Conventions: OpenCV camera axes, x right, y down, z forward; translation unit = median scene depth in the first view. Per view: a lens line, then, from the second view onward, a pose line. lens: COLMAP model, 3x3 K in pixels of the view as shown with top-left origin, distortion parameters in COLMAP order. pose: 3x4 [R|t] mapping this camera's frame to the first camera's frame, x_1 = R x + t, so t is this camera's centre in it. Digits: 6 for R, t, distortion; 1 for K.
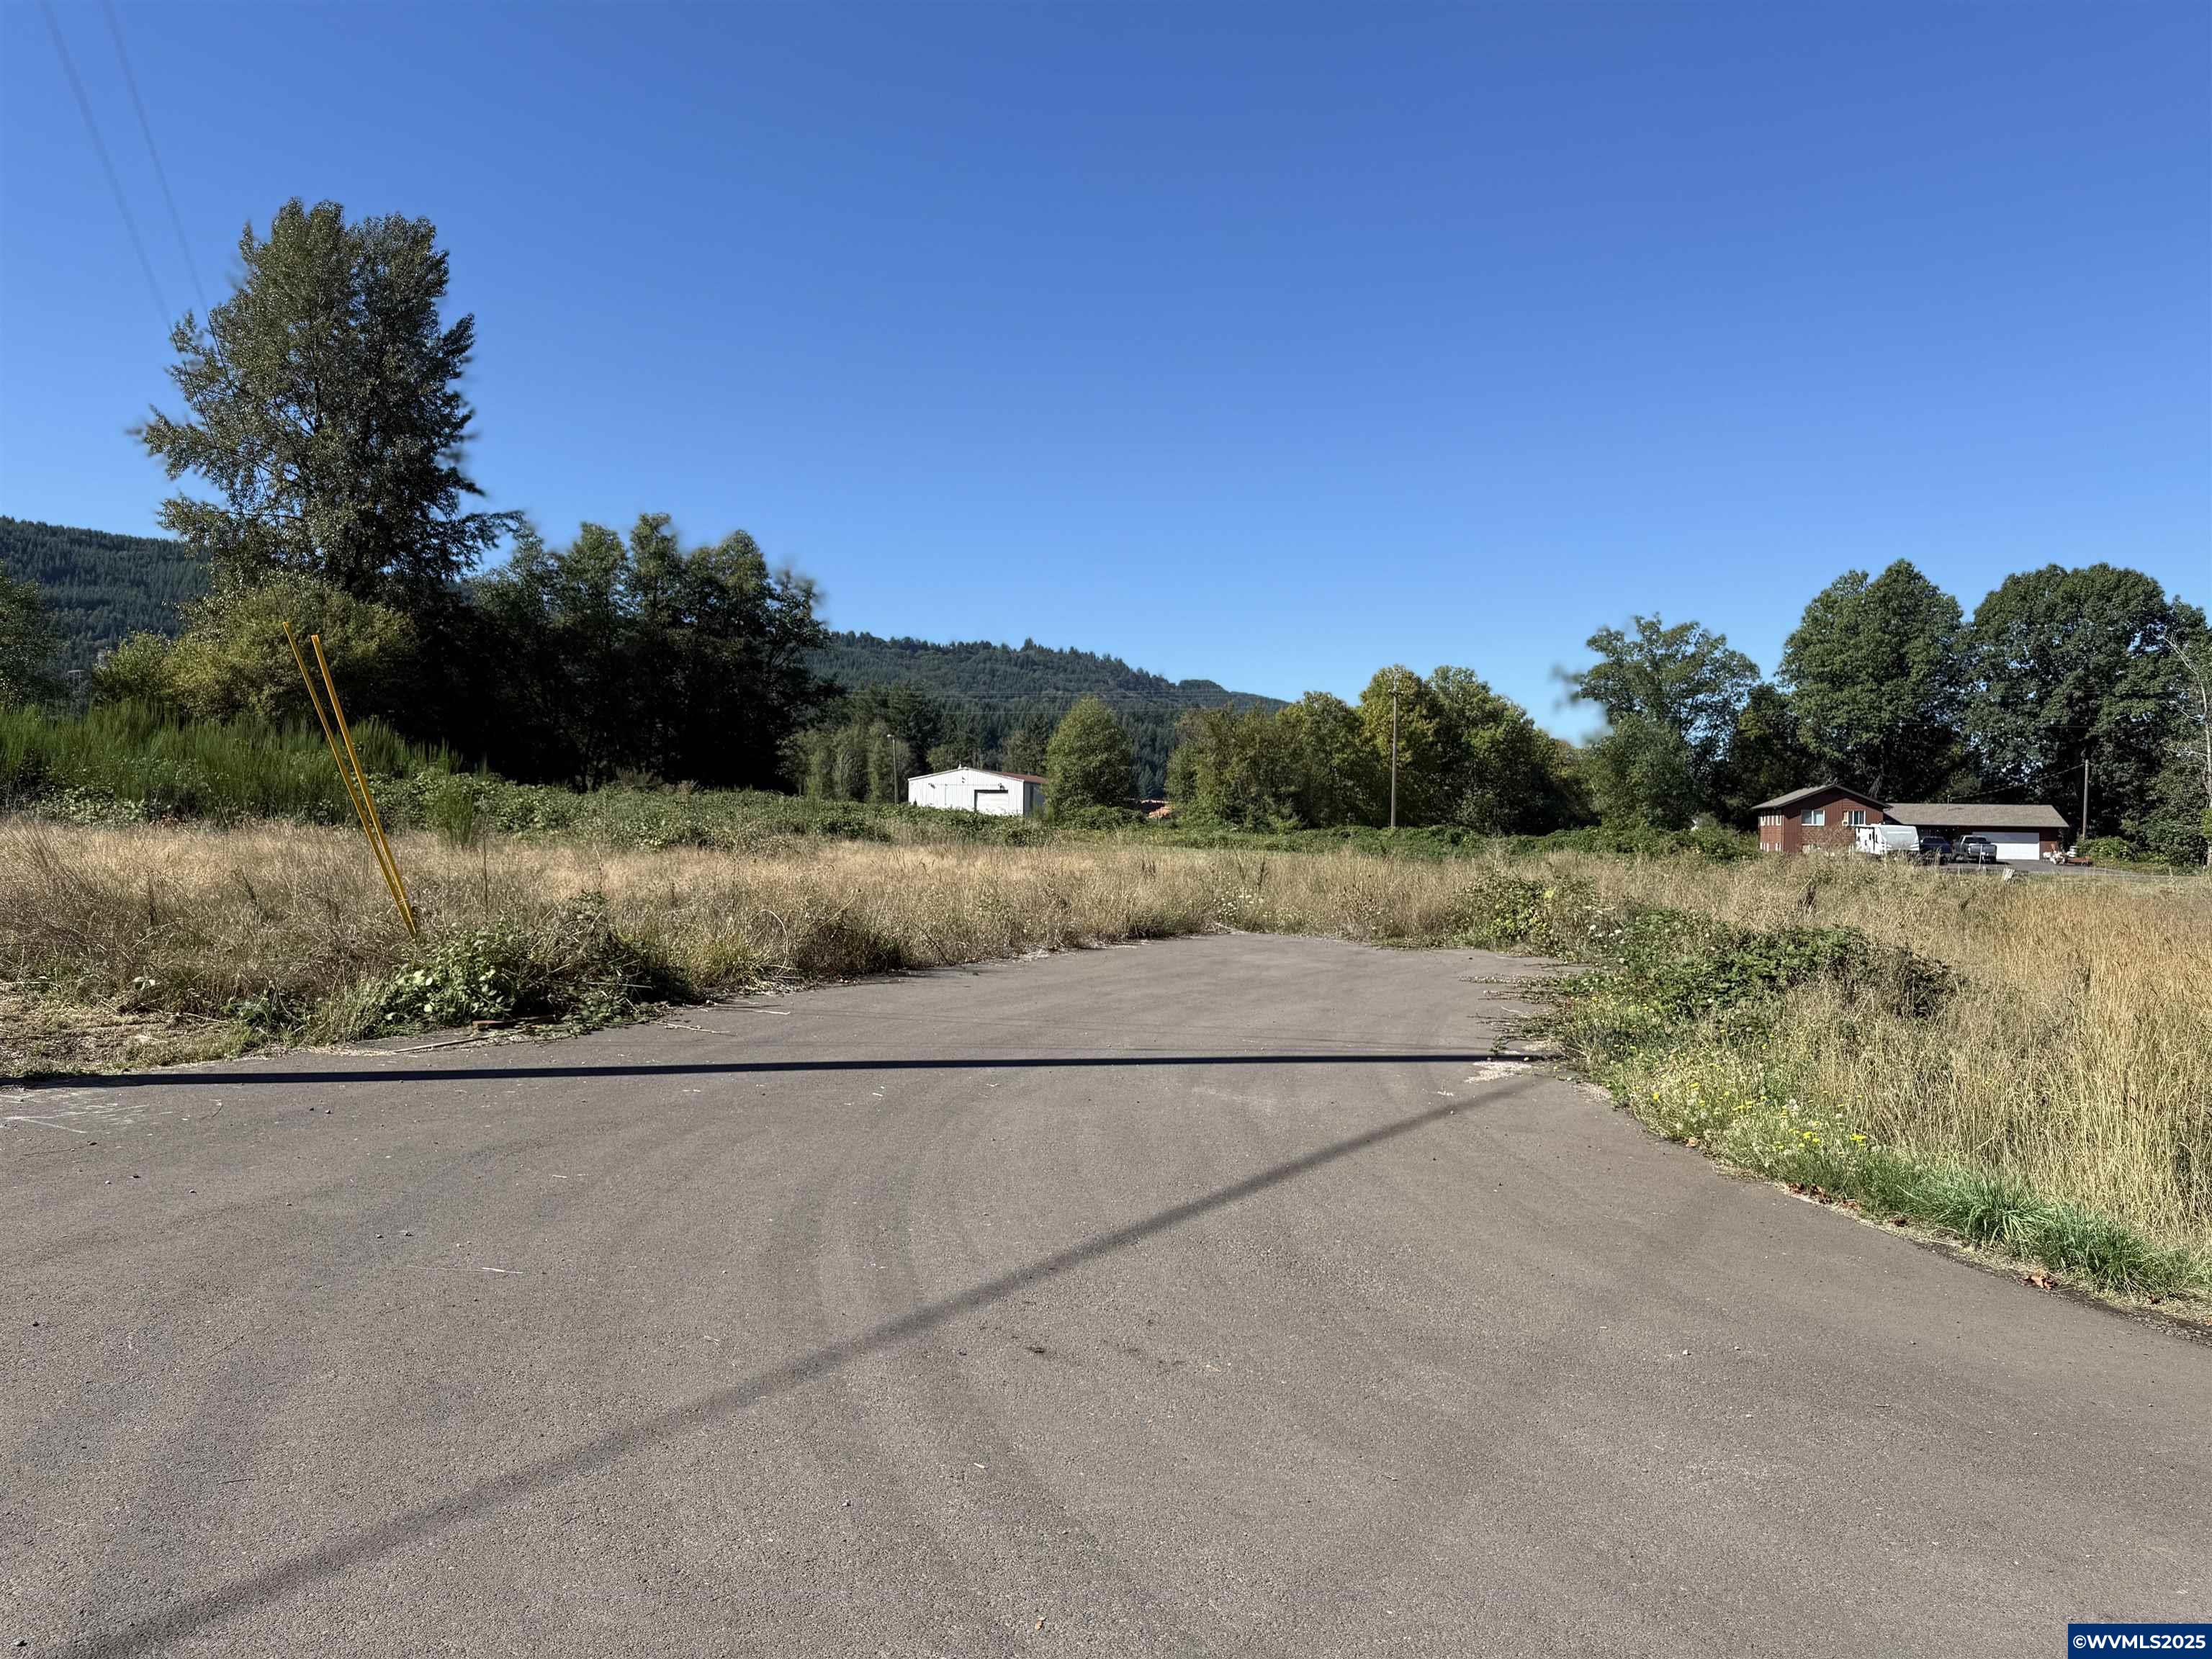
lens RADIAL K [[1591.6, 0, 1153.9], [0, 1591.6, 863.3], [0, 0, 1]] dist [-0.000858, -0.001154]
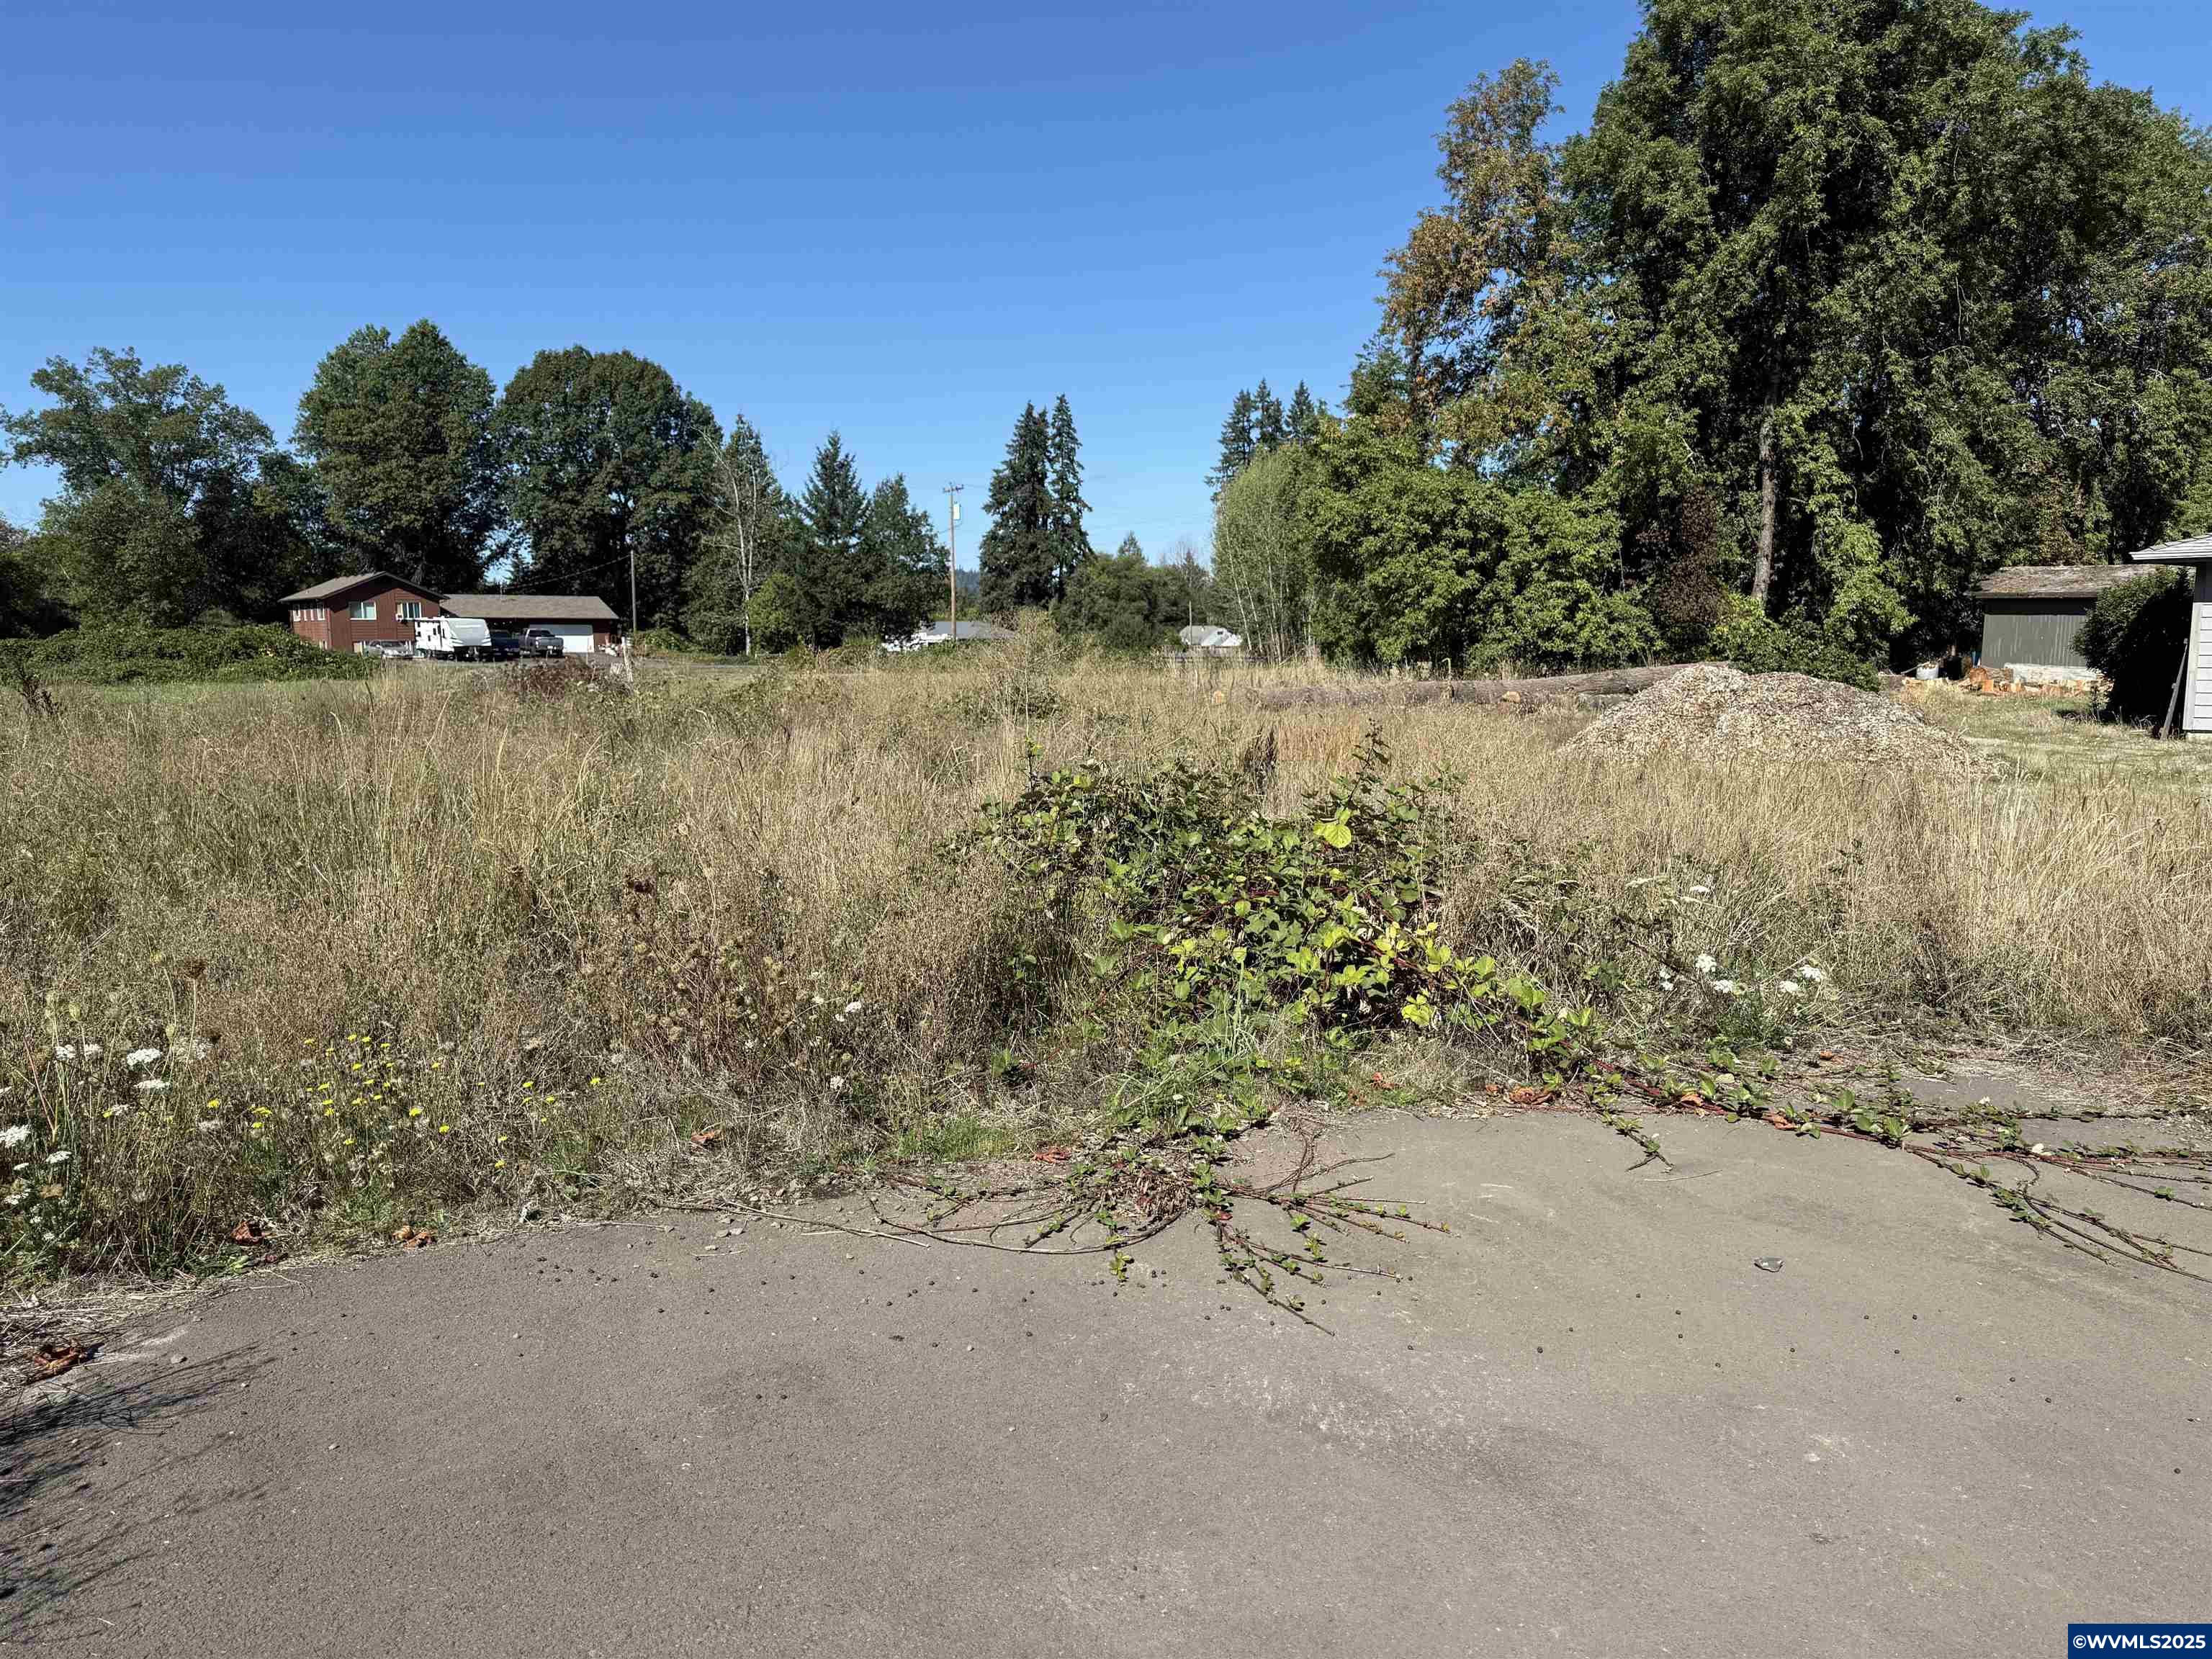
lens RADIAL K [[1558.5, 0, 1106.0], [0, 1558.5, 829.5], [0, 0, 1]] dist [0.004785, -0.008717]
pose [[0.626527, -0.115890, 0.770735, -0.001455], [0.031770, 0.991859, 0.123313, -0.002290], [-0.778752, -0.052773, 0.625109, 0.135636]]
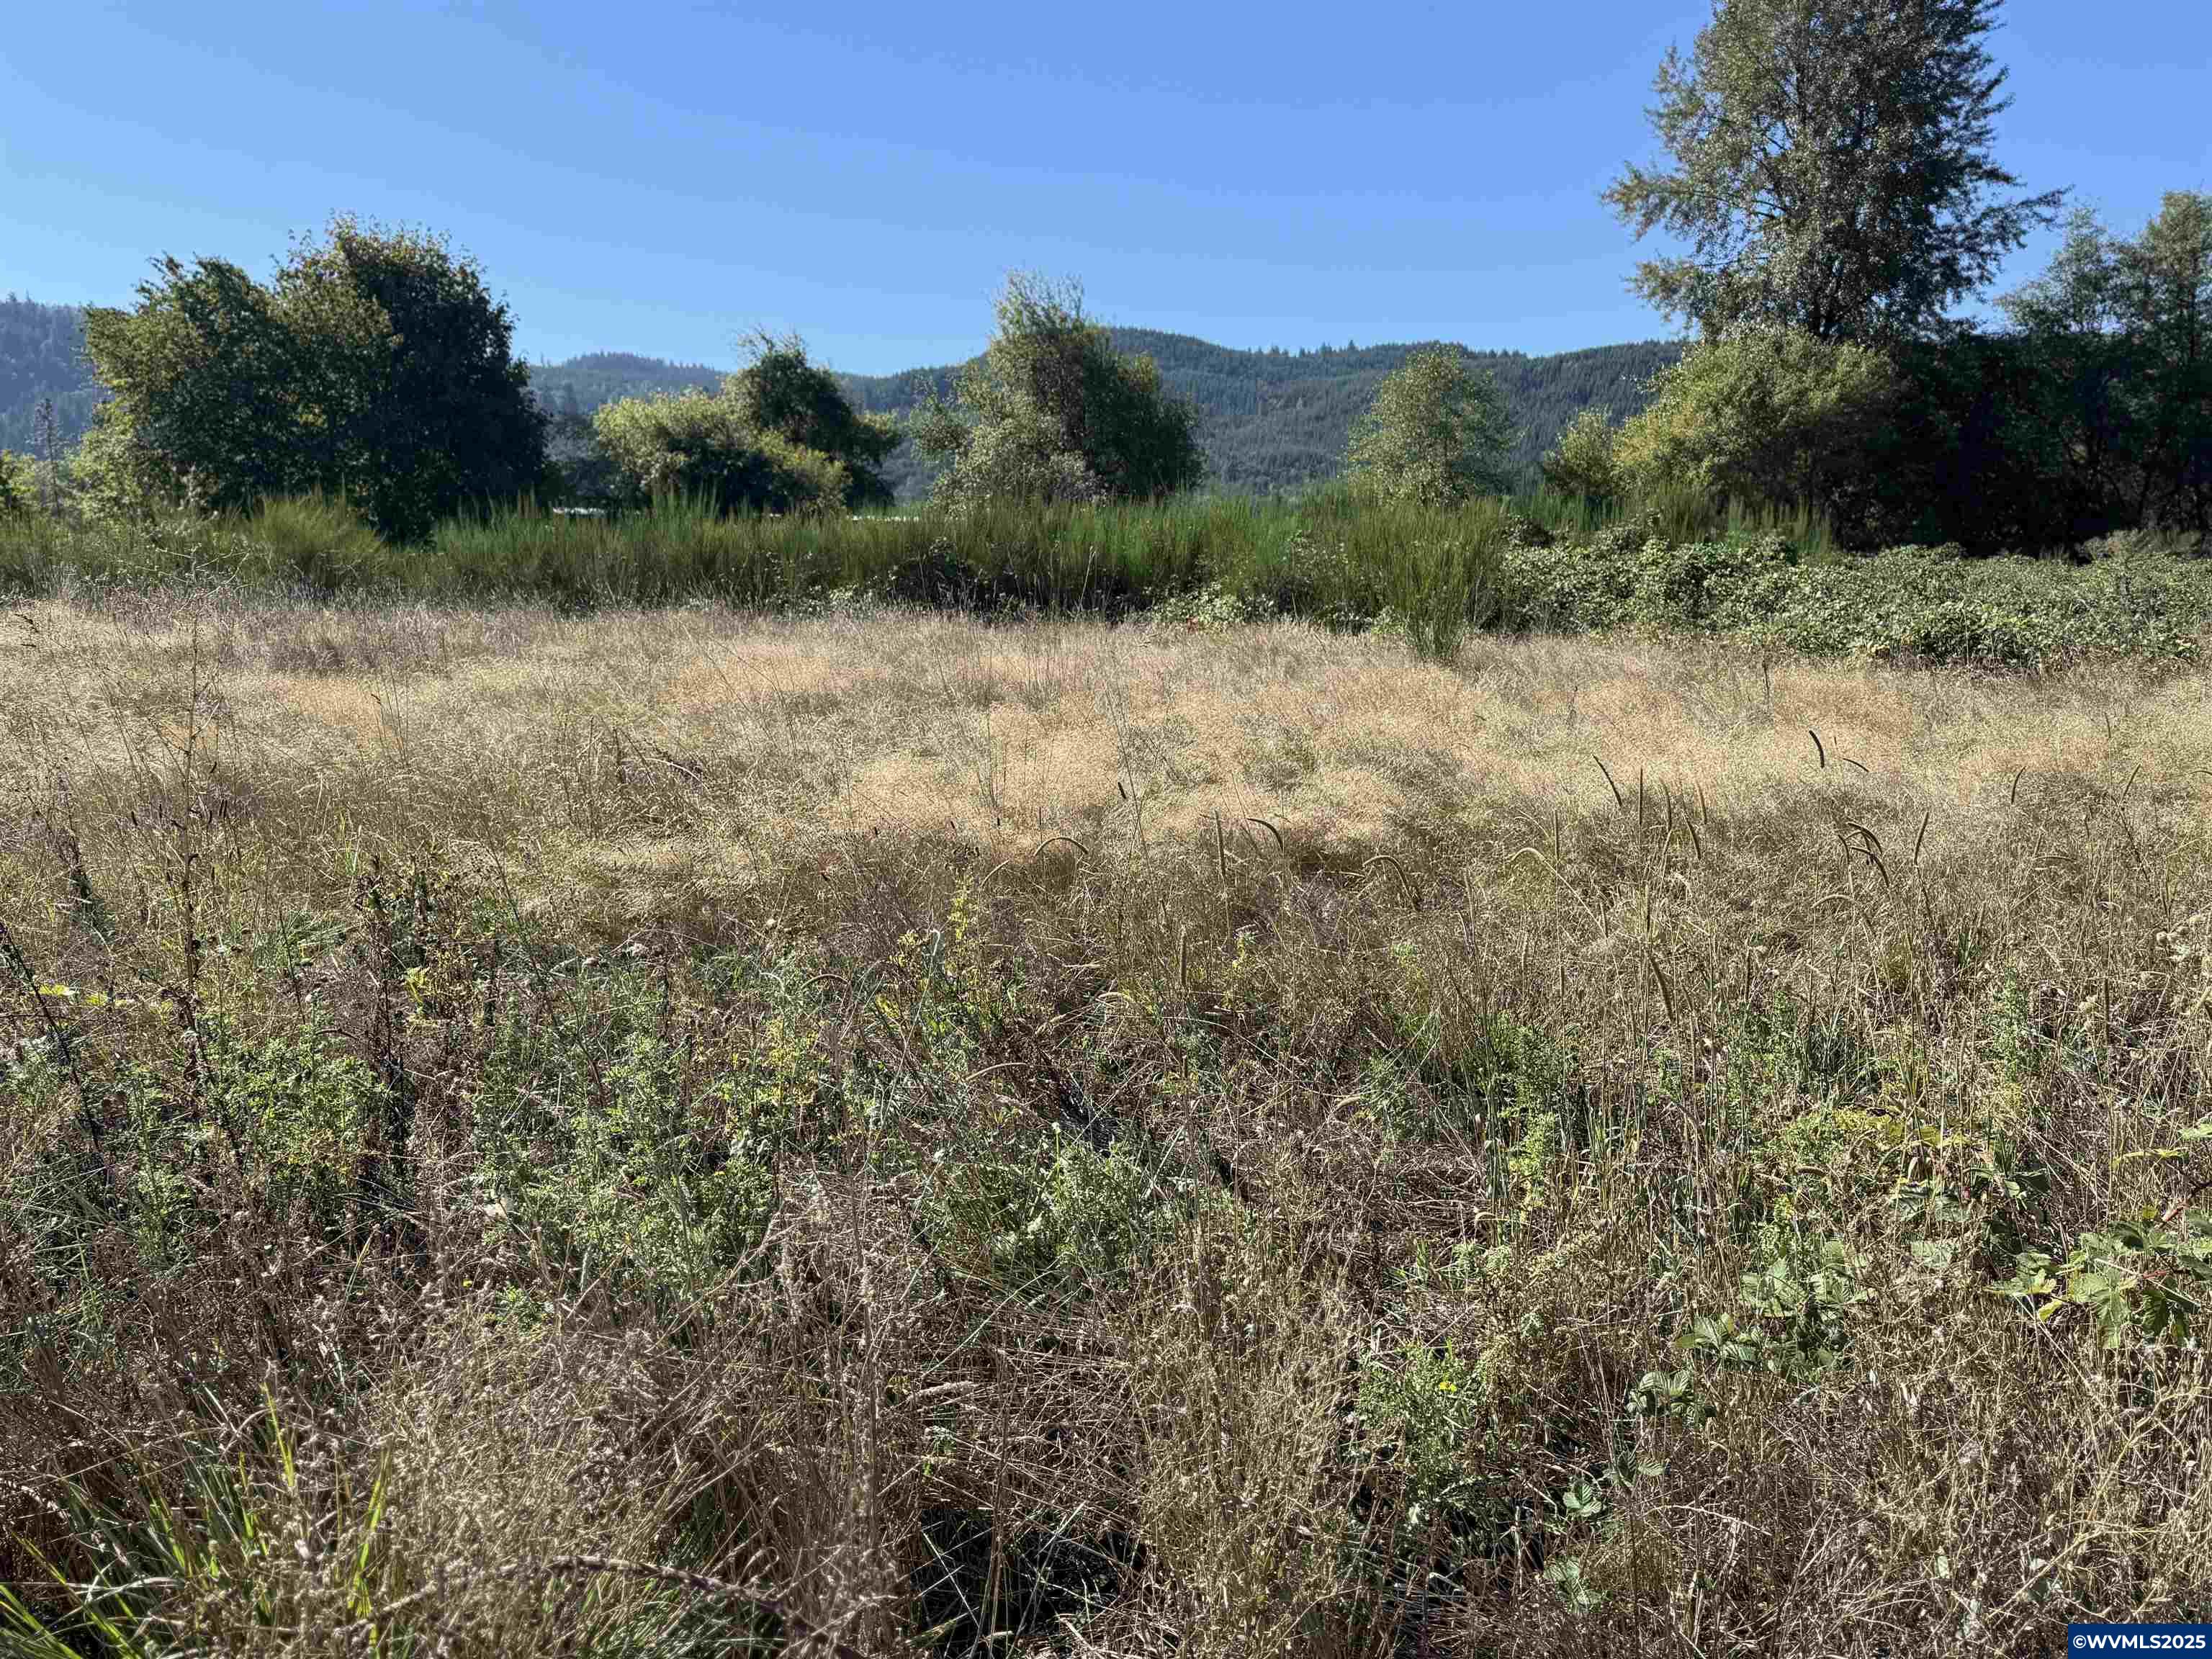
lens RADIAL K [[1558.5, 0, 1106.0], [0, 1558.5, 829.5], [0, 0, 1]] dist [0.004785, -0.008717]
pose [[0.557335, 0.093623, -0.824992, -0.007561], [-0.001256, 0.993716, 0.111922, -0.001764], [0.830286, -0.061342, 0.553951, 0.117510]]
